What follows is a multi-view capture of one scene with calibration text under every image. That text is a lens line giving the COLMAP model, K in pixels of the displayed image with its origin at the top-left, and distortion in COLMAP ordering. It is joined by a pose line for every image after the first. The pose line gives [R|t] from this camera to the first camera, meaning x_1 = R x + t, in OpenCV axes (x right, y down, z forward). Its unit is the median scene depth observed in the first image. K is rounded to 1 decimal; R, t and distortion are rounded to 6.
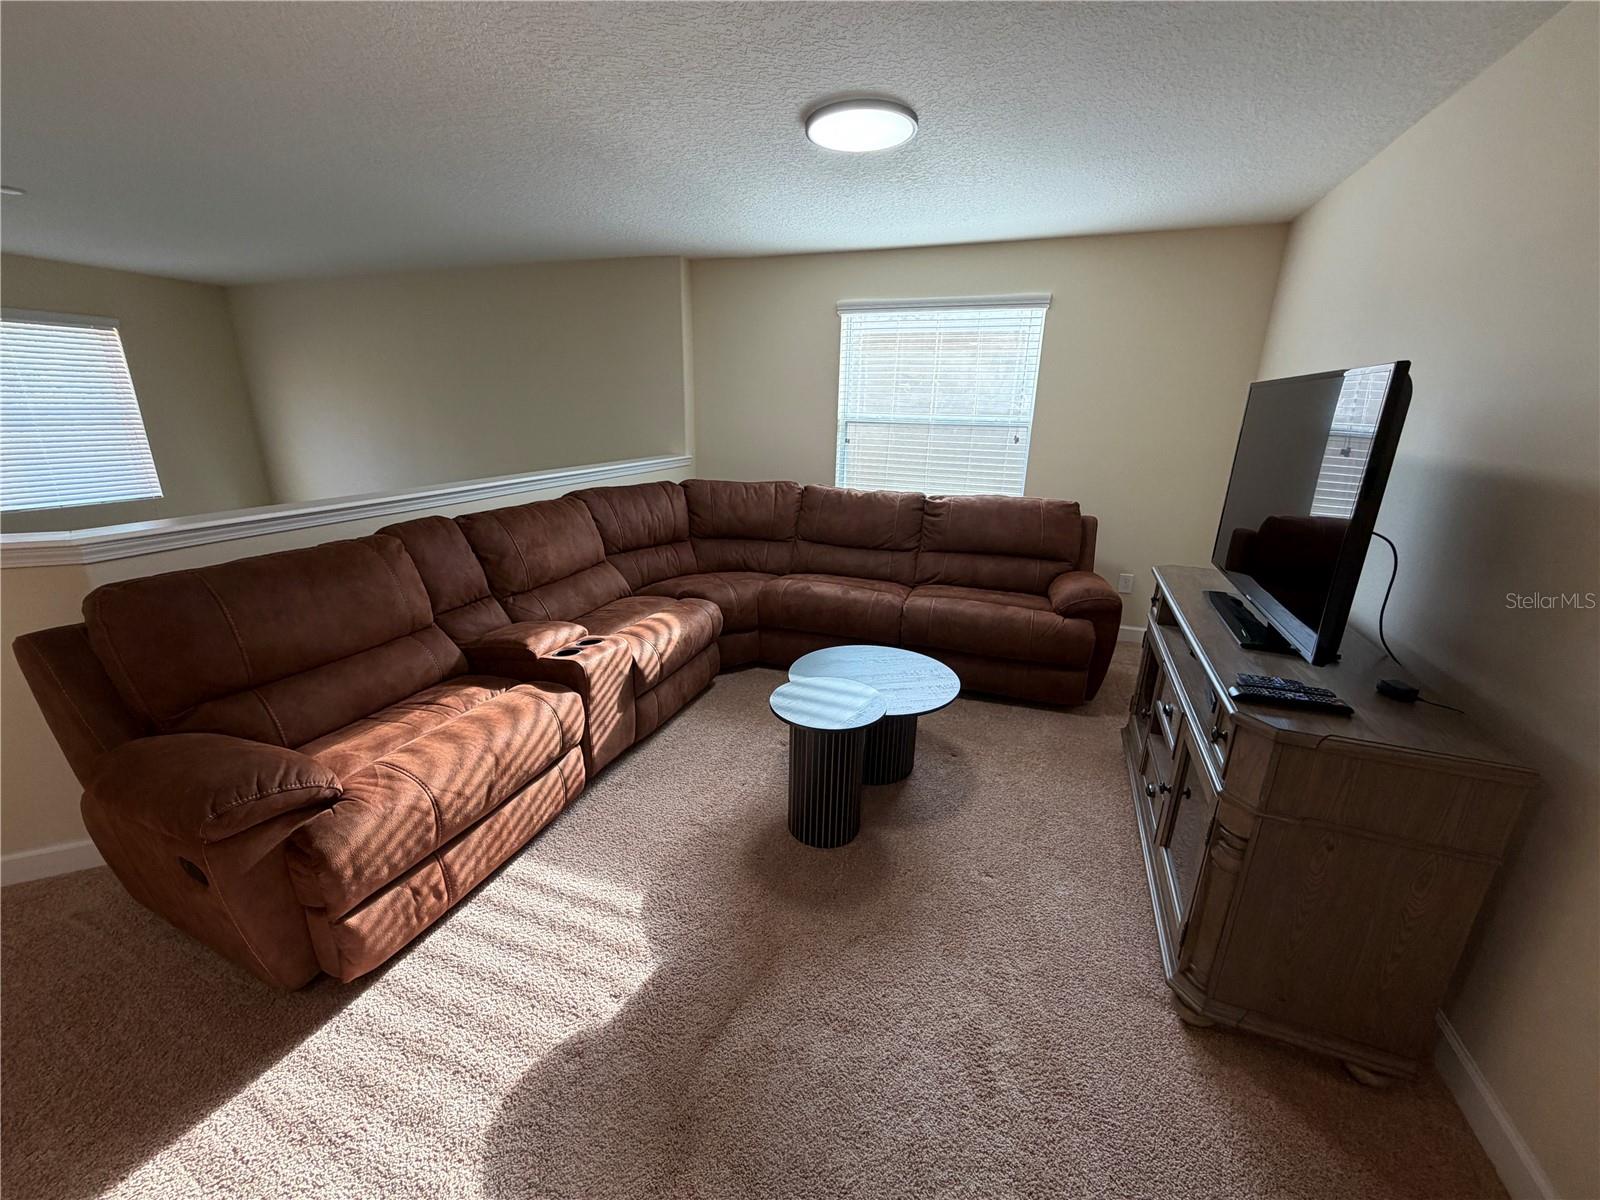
lens RADIAL K [[638.3, 0, 795.5], [0, 638.3, 601.7], [0, 0, 1]] dist [-0.001815, 0.001042]
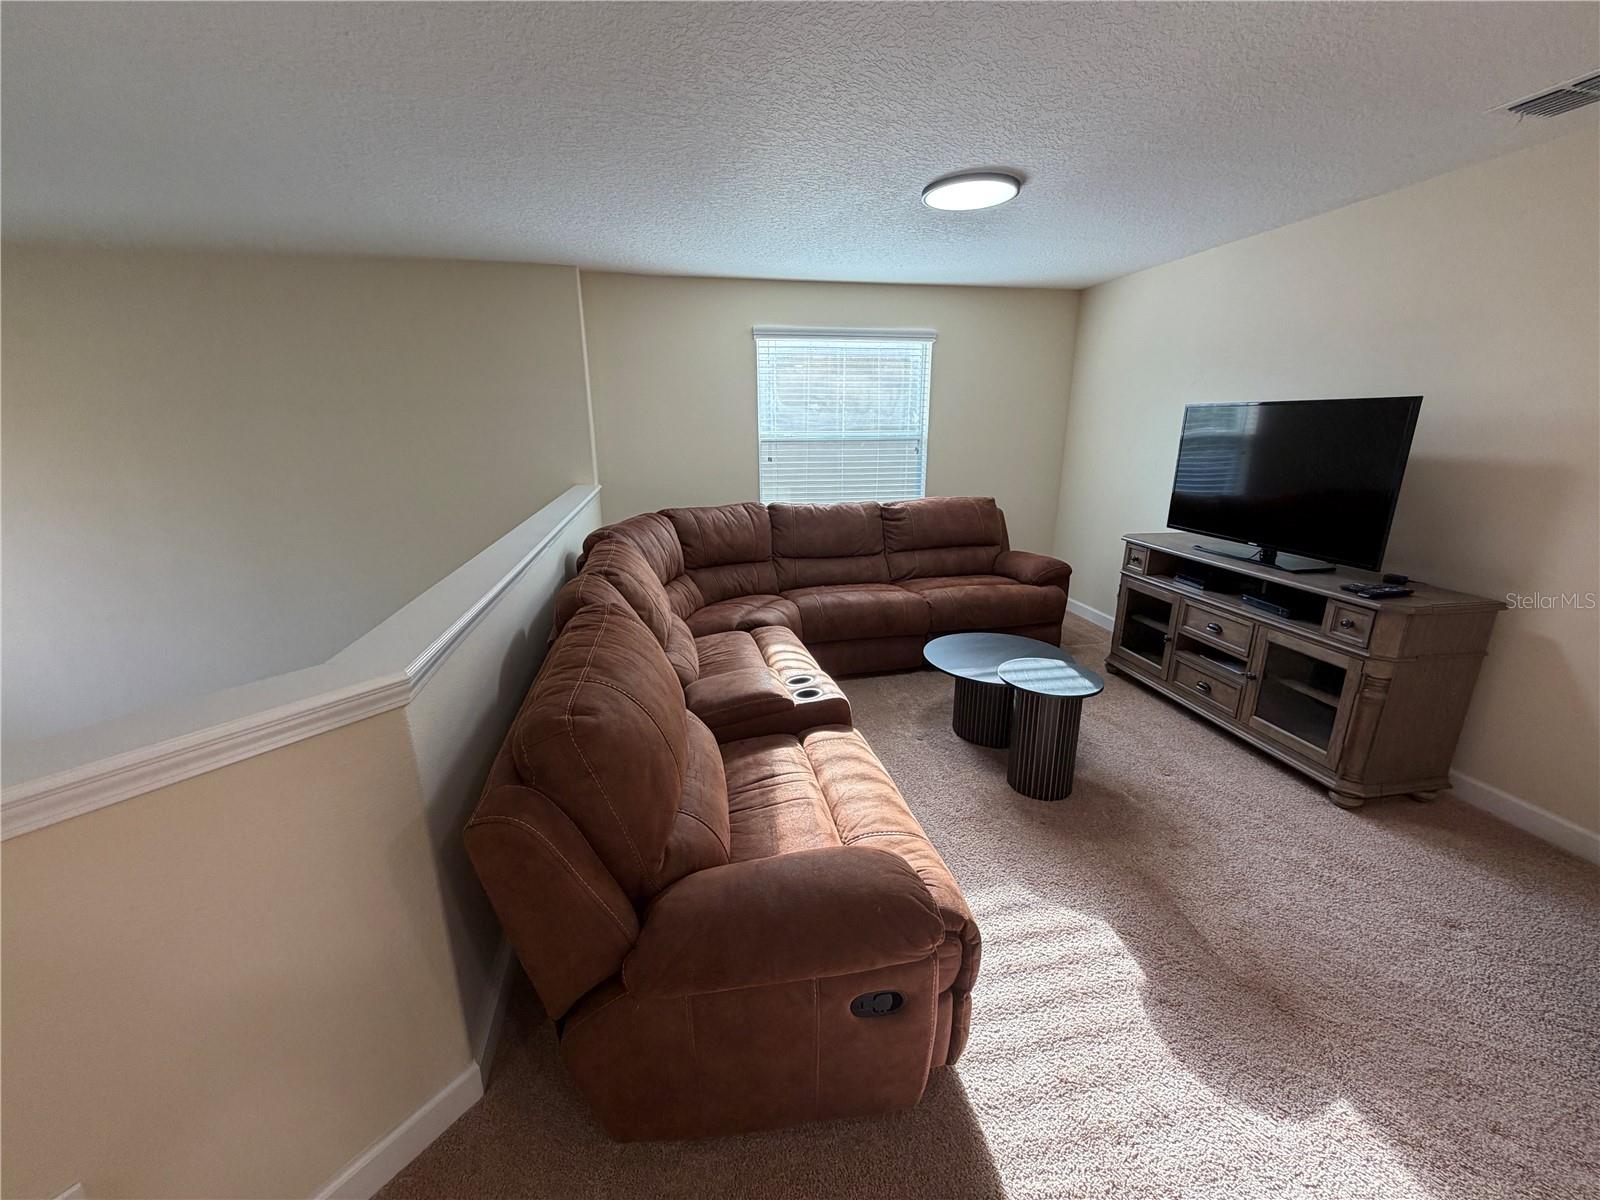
lens RADIAL K [[638.3, 0, 795.5], [0, 638.3, 601.7], [0, 0, 1]] dist [-0.001815, 0.001042]
pose [[0.851754, -0.165625, 0.497075, -0.514943], [0.176383, 0.983988, 0.025626, -0.051757], [-0.493360, 0.065849, 0.867329, 0.110904]]
